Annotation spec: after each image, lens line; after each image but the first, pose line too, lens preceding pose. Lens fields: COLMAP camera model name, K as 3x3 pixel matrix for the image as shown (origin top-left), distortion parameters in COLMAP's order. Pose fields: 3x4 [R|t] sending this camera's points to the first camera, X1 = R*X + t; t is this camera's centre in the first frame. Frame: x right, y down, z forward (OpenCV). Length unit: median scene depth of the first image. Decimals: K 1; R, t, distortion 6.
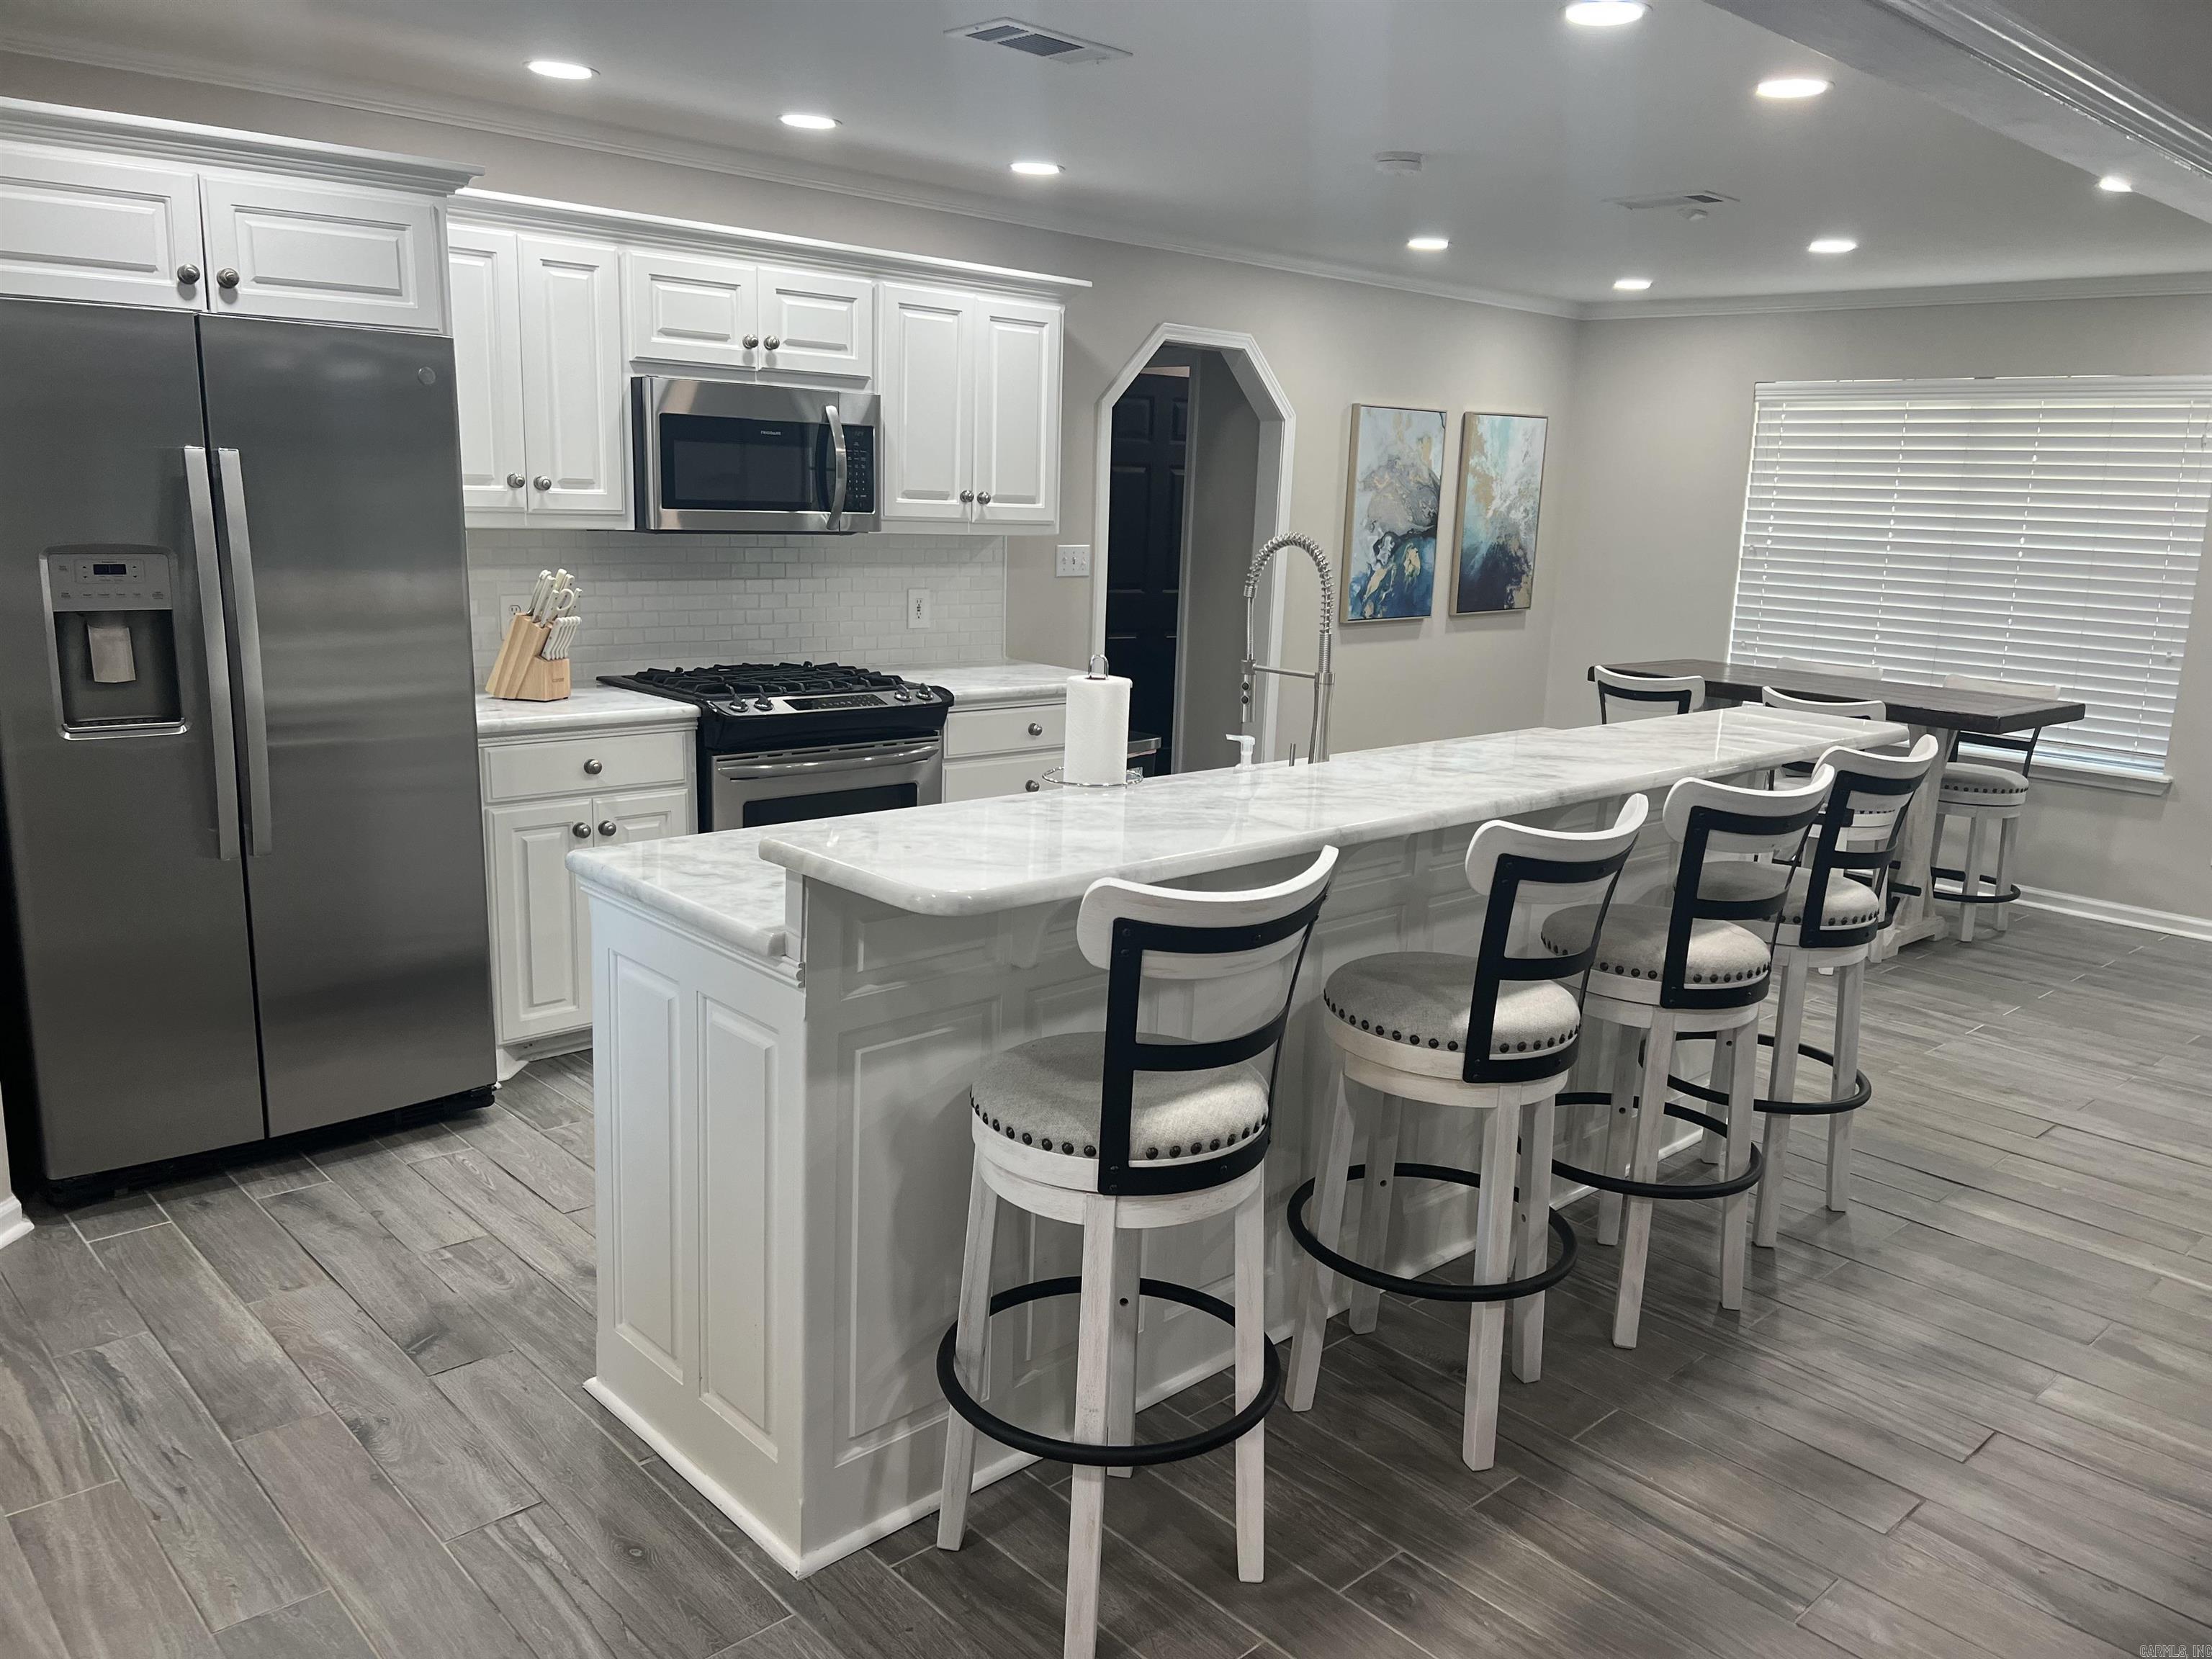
lens RADIAL K [[1673.8, 0, 1106.0], [0, 1673.8, 829.5], [0, 0, 1]] dist [0.089124, -0.070778]
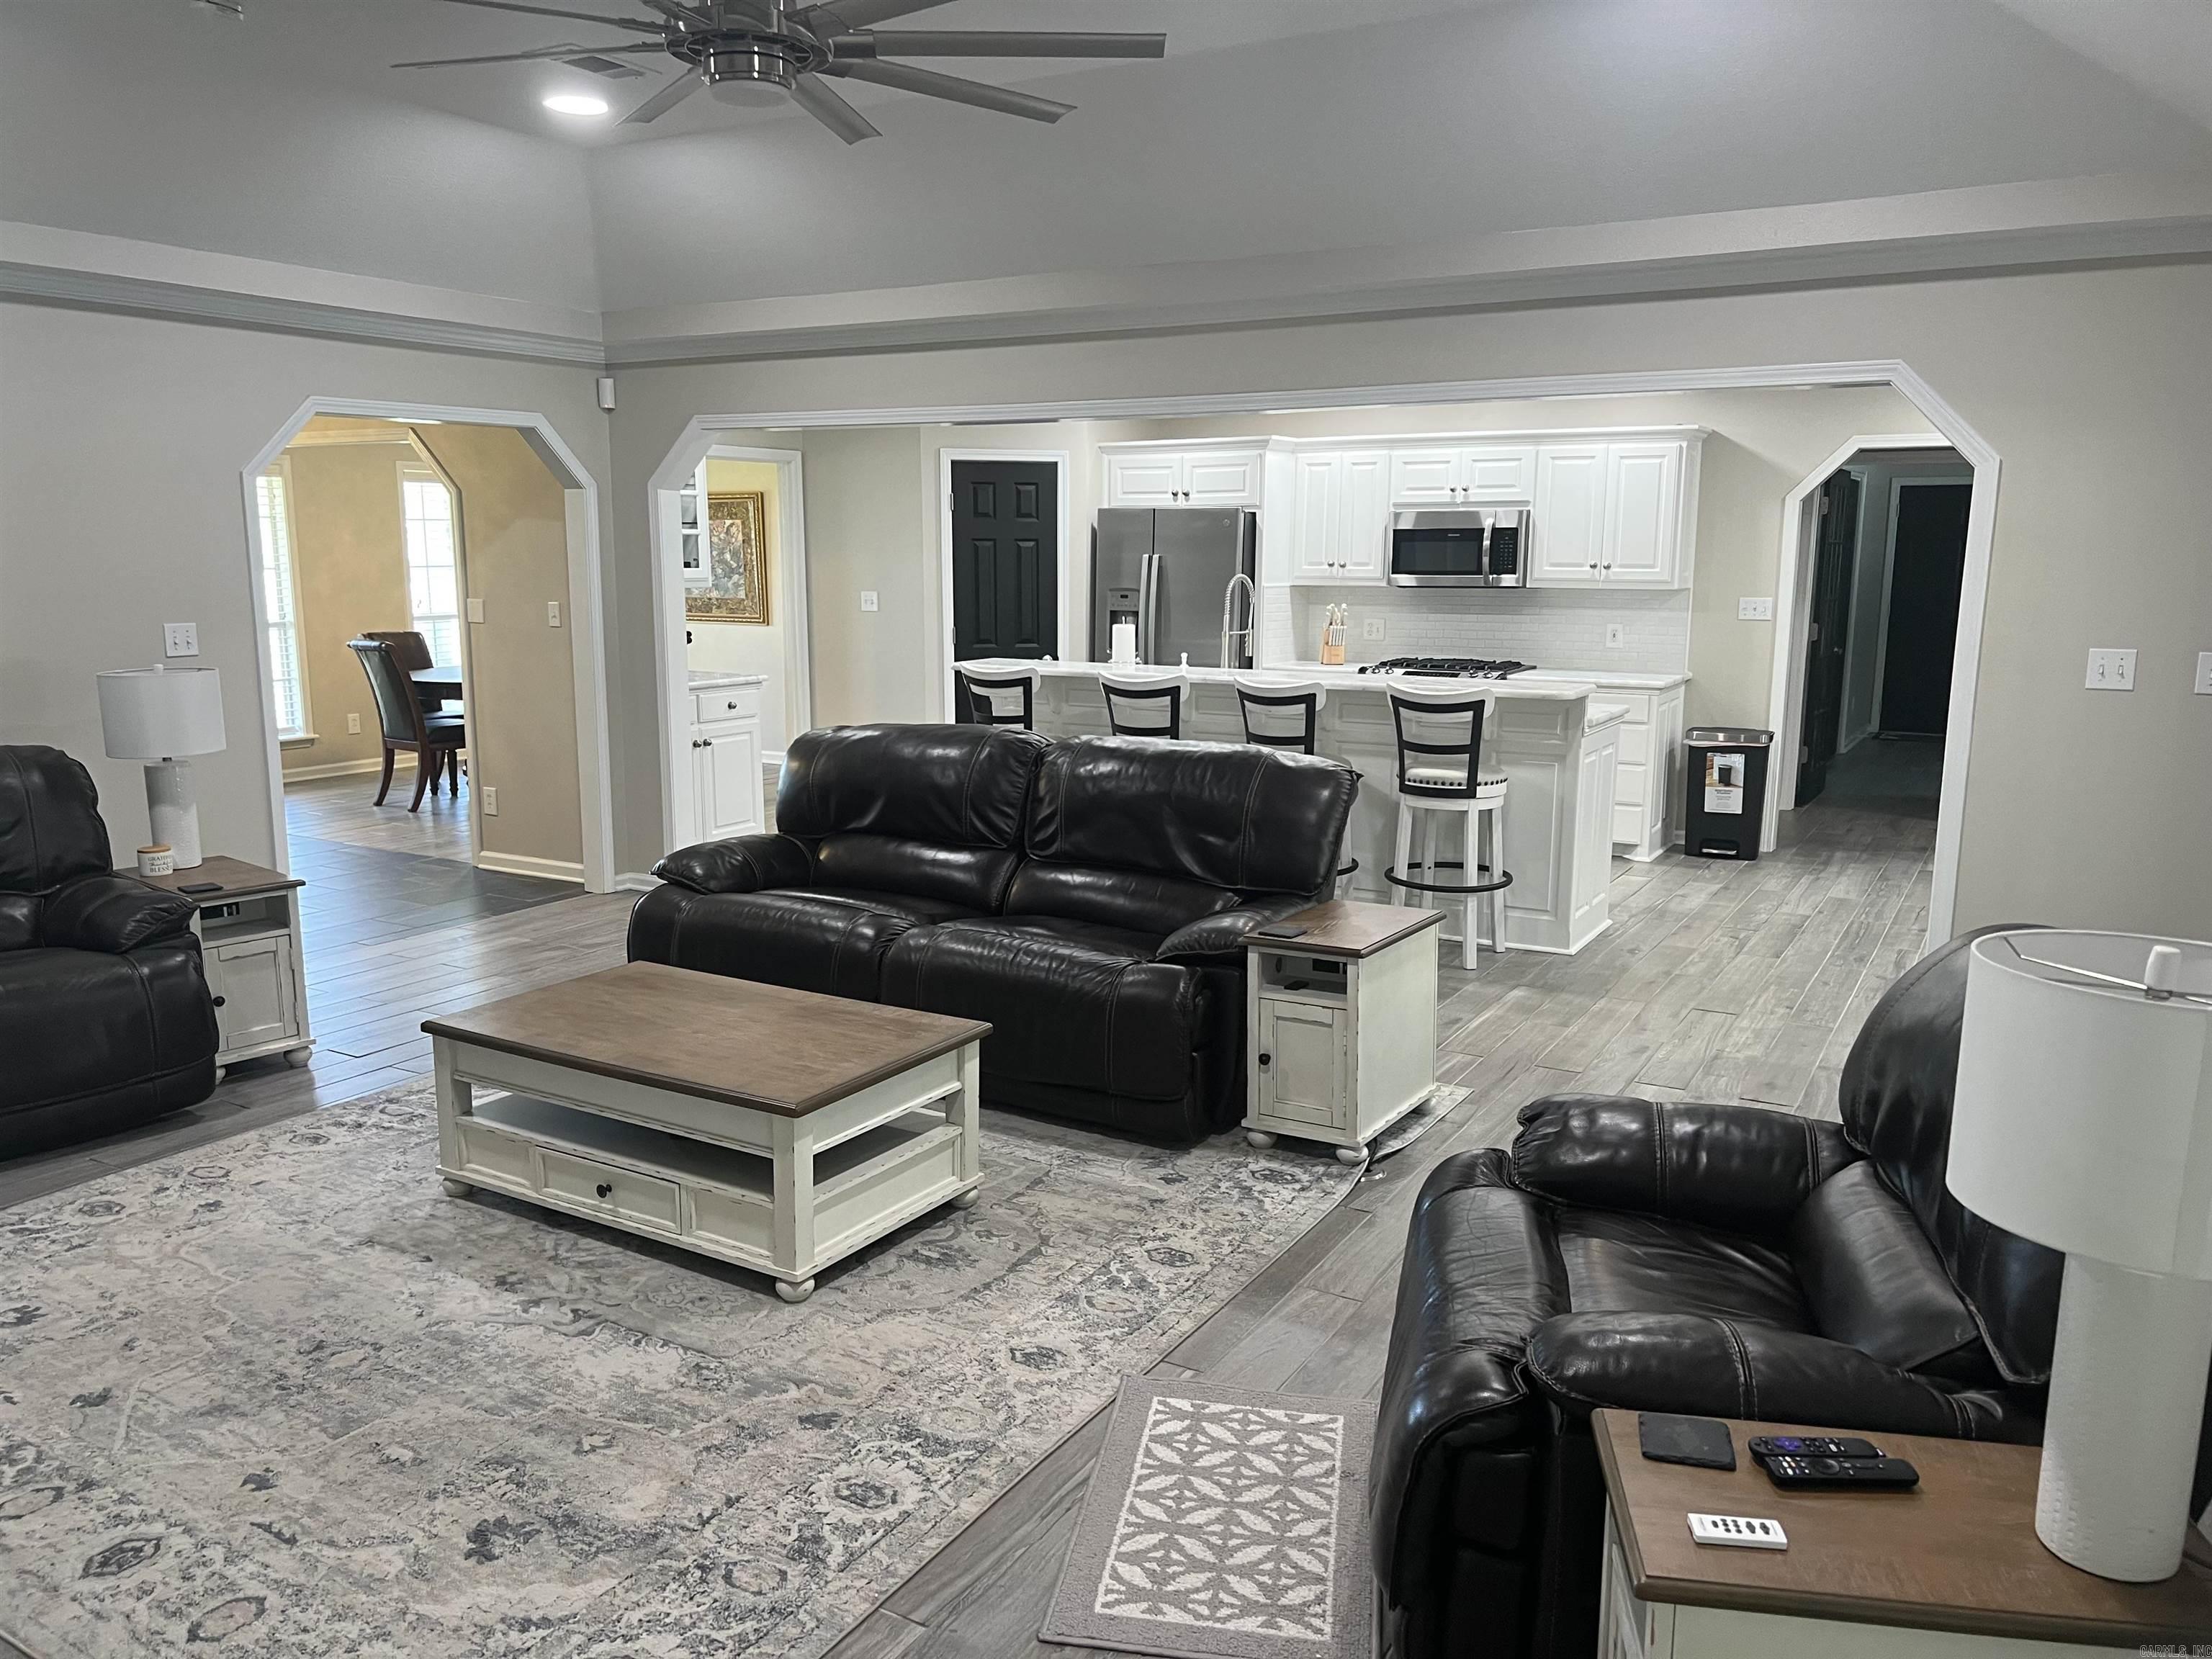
lens RADIAL K [[1673.8, 0, 1106.0], [0, 1673.8, 829.5], [0, 0, 1]] dist [0.089124, -0.070778]
pose [[0.284919, 0.128422, -0.949910, 1.581897], [-0.186670, 0.979446, 0.076425, 0.020360], [0.940200, 0.155544, 0.303035, 0.104409]]
